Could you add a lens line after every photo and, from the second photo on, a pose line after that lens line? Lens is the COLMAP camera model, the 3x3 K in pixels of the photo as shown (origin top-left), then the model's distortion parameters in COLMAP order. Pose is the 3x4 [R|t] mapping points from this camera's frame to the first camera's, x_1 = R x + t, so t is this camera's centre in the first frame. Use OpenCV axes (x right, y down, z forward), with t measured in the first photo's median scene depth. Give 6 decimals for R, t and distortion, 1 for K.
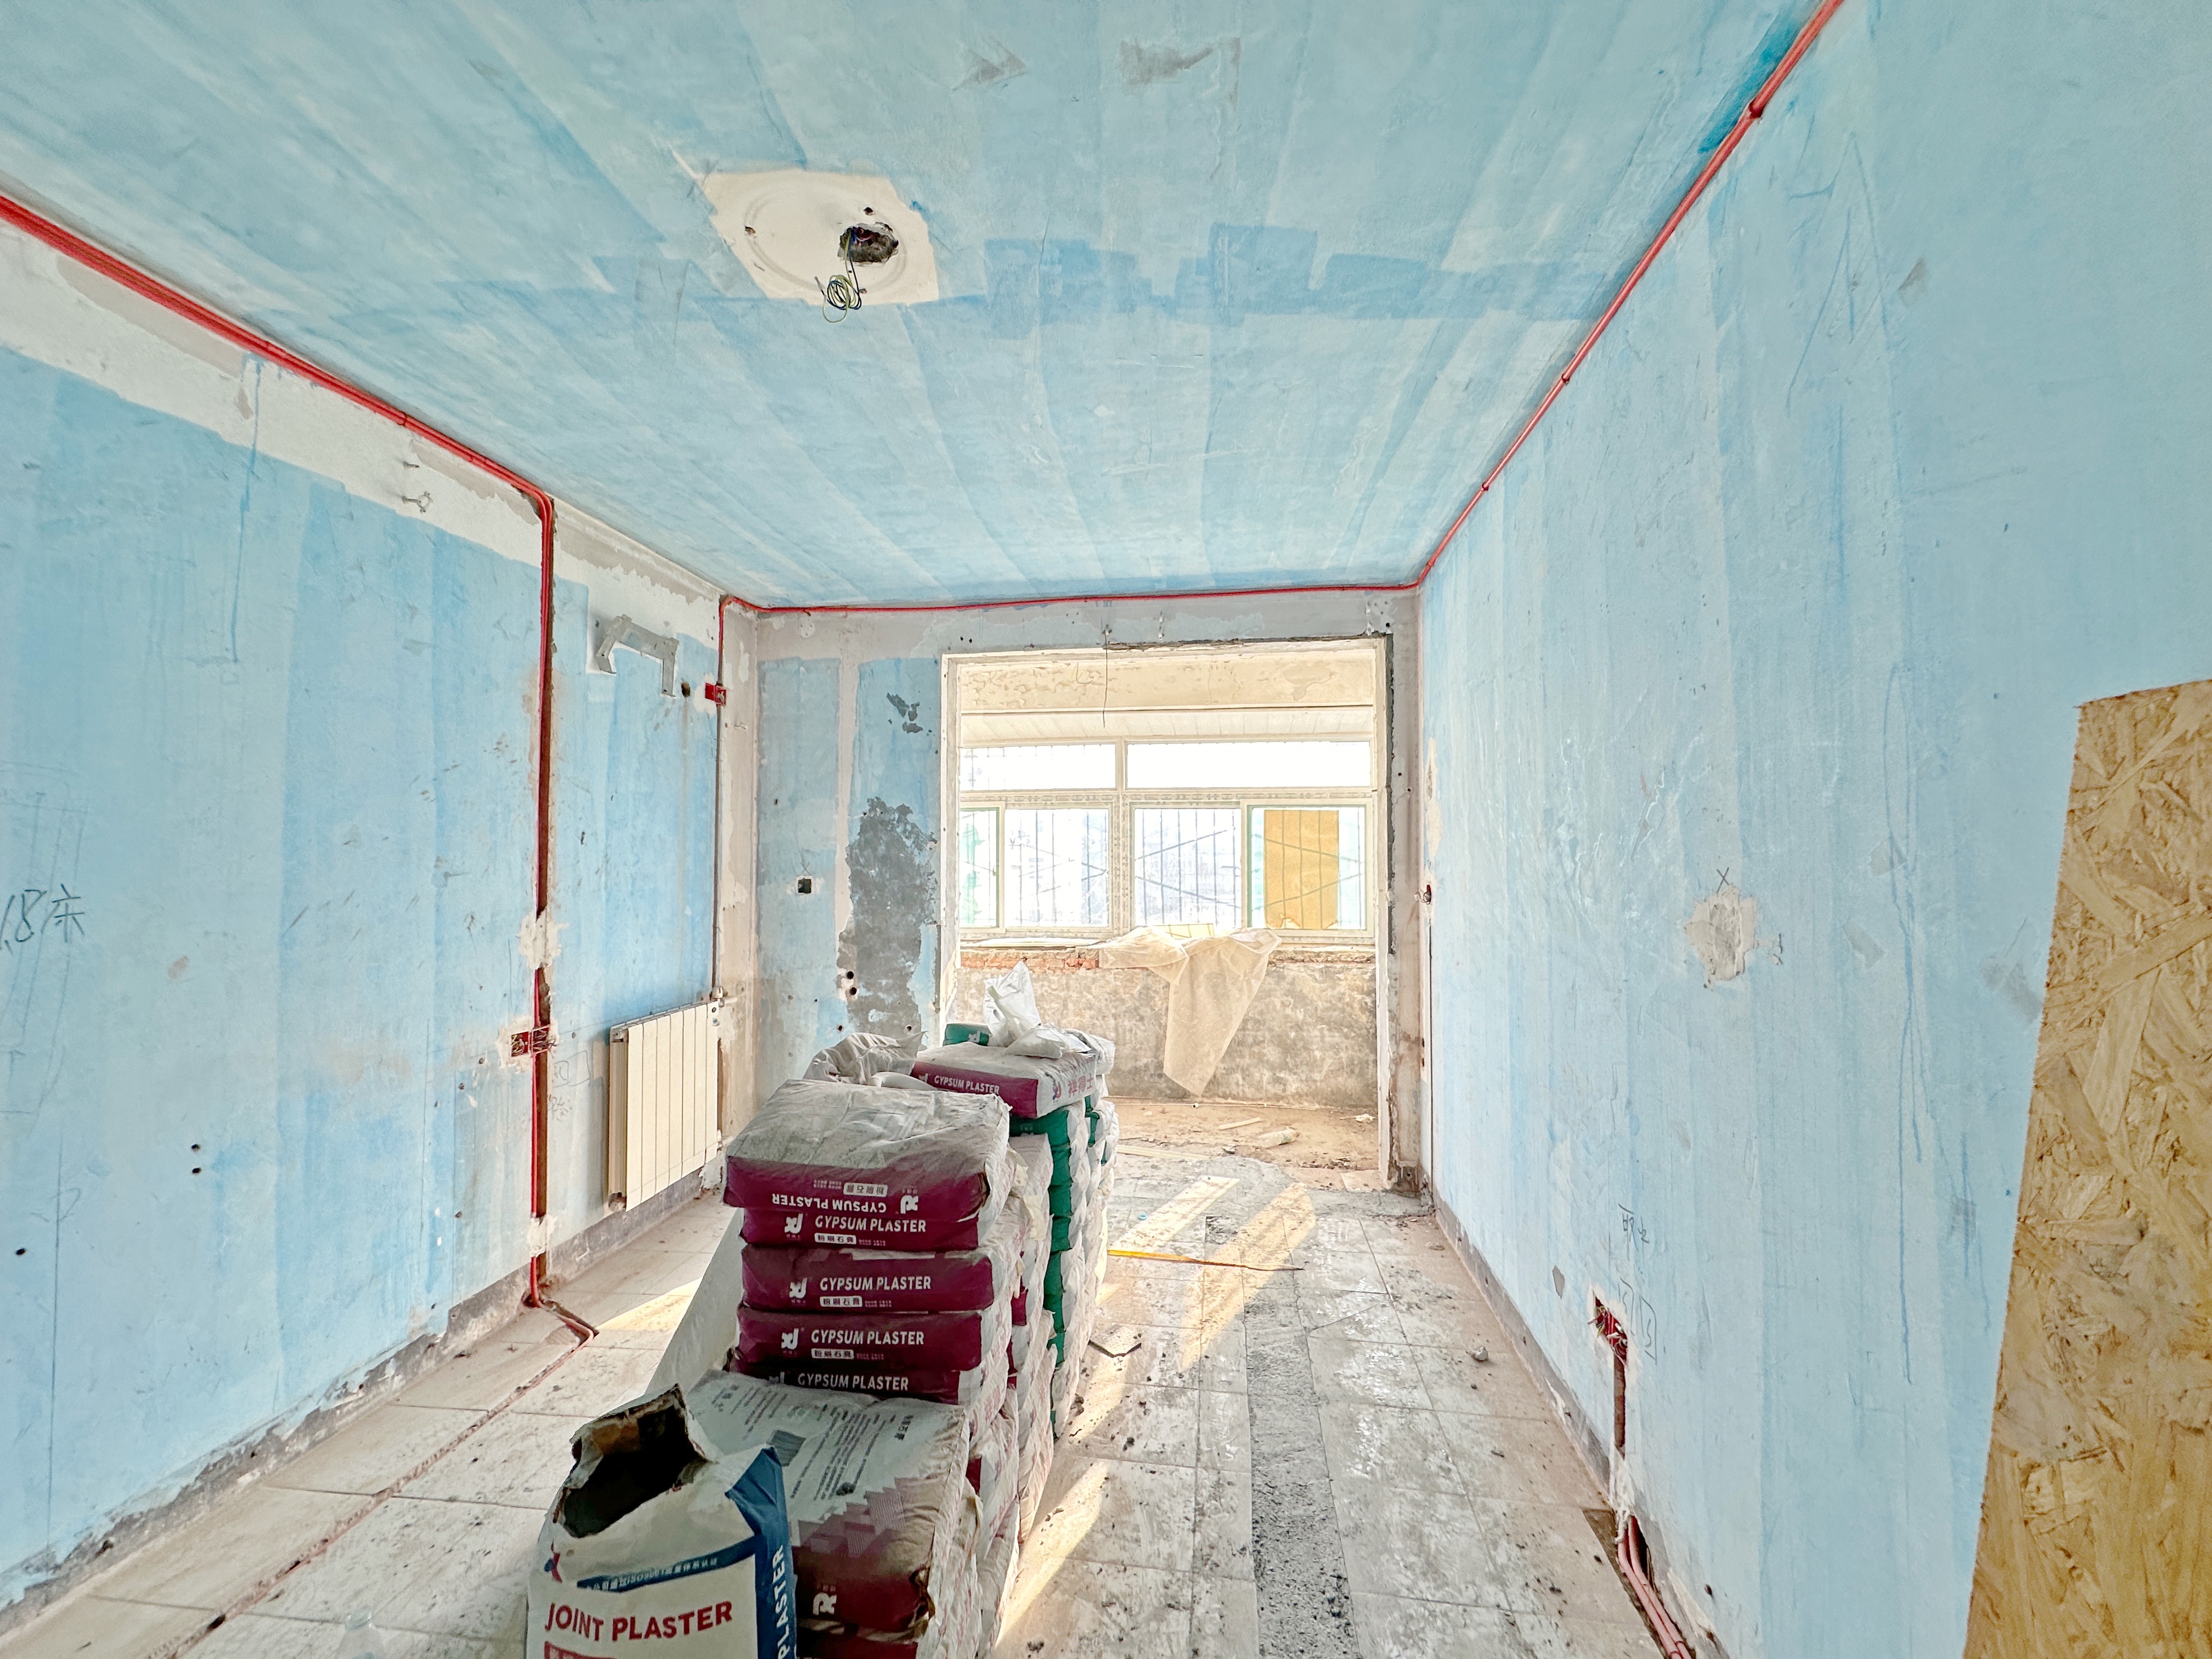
lens RADIAL K [[881.2, 0, 1111.6], [0, 881.2, 827.1], [0, 0, 1]] dist [-0.009545, -0.000047]
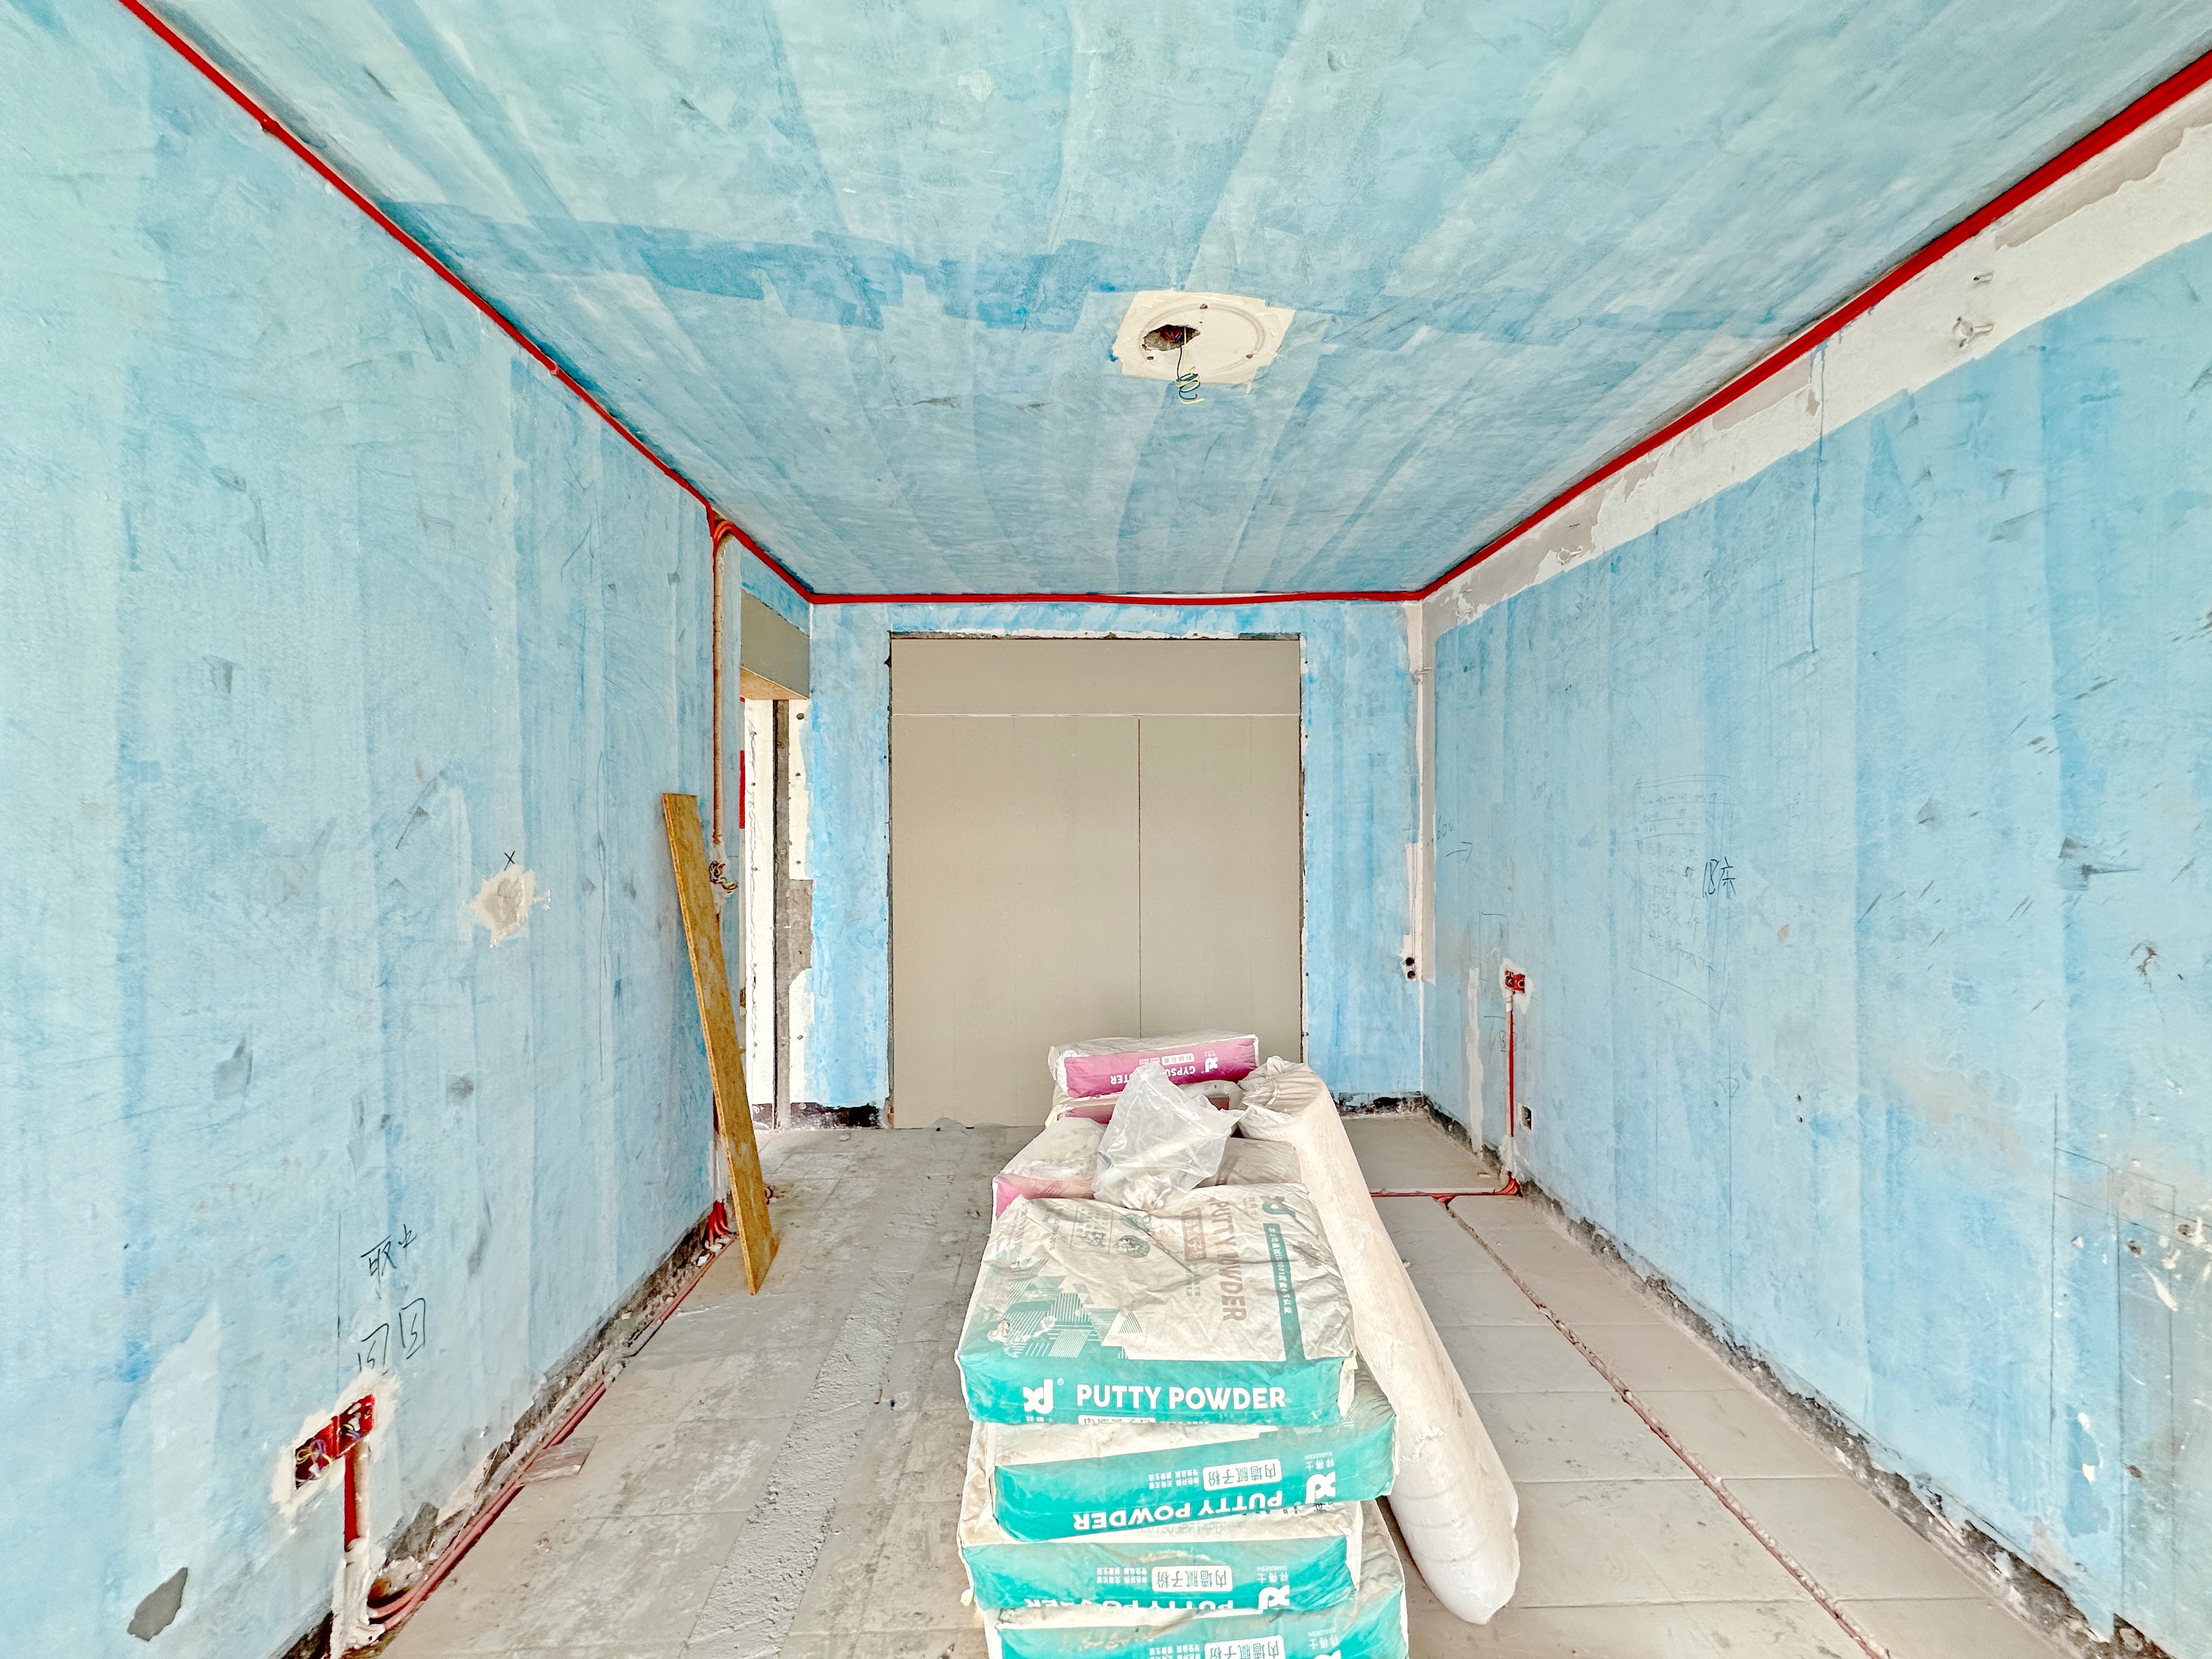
lens RADIAL K [[881.2, 0, 1111.6], [0, 881.2, 827.1], [0, 0, 1]] dist [-0.009545, -0.000047]
pose [[-0.987826, 0.003220, -0.155526, -0.005923], [0.009188, 0.999248, -0.037665, 0.048868], [0.155288, -0.038636, -0.987113, 1.768968]]
